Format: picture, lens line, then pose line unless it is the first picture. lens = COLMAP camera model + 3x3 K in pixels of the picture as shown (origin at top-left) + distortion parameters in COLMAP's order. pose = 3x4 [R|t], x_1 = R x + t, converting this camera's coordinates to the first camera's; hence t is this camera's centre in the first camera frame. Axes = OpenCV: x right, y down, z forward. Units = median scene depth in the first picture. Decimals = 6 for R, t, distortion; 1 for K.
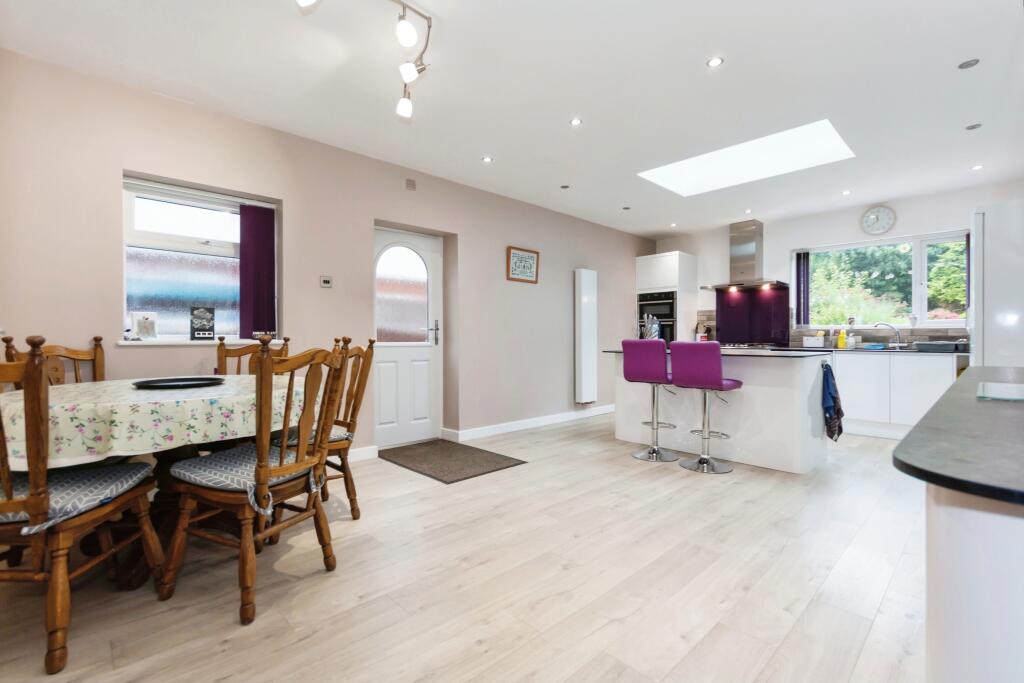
lens RADIAL K [[460.3, 0, 512.0], [0, 460.3, 341.5], [0, 0, 1]] dist [0.000559, 0.000264]
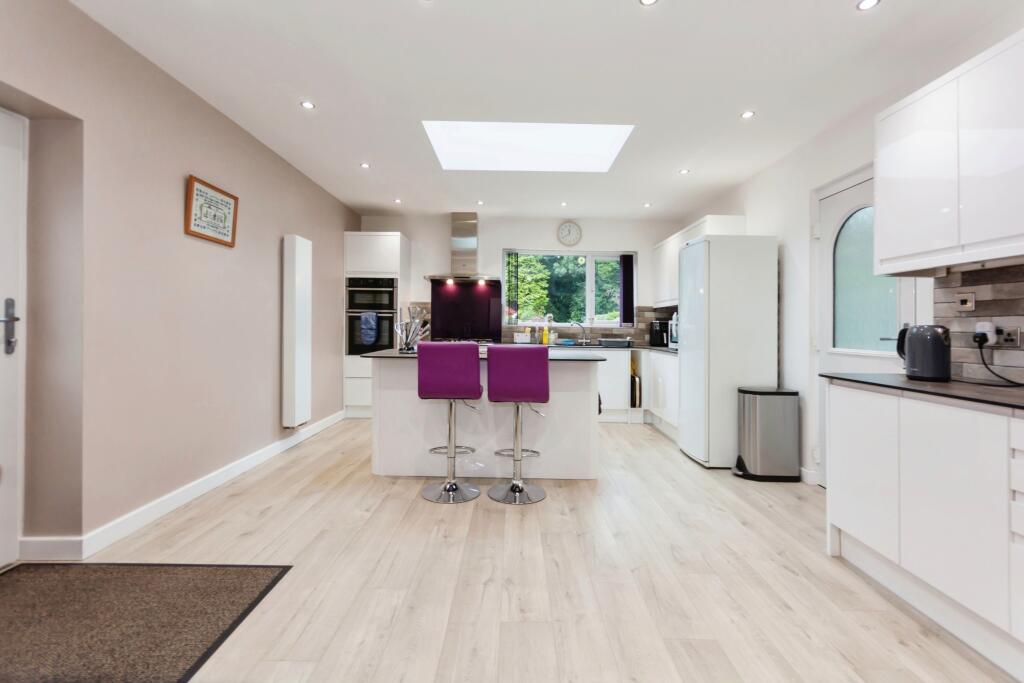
lens RADIAL K [[454.2, 0, 517.9], [0, 454.2, 327.9], [0, 0, 1]] dist [0.000890, 0.000710]
pose [[0.684625, 0.009004, 0.728840, -0.134651], [-0.010424, 0.999942, -0.002562, -0.020679], [-0.728821, -0.005844, 0.684679, 0.312693]]
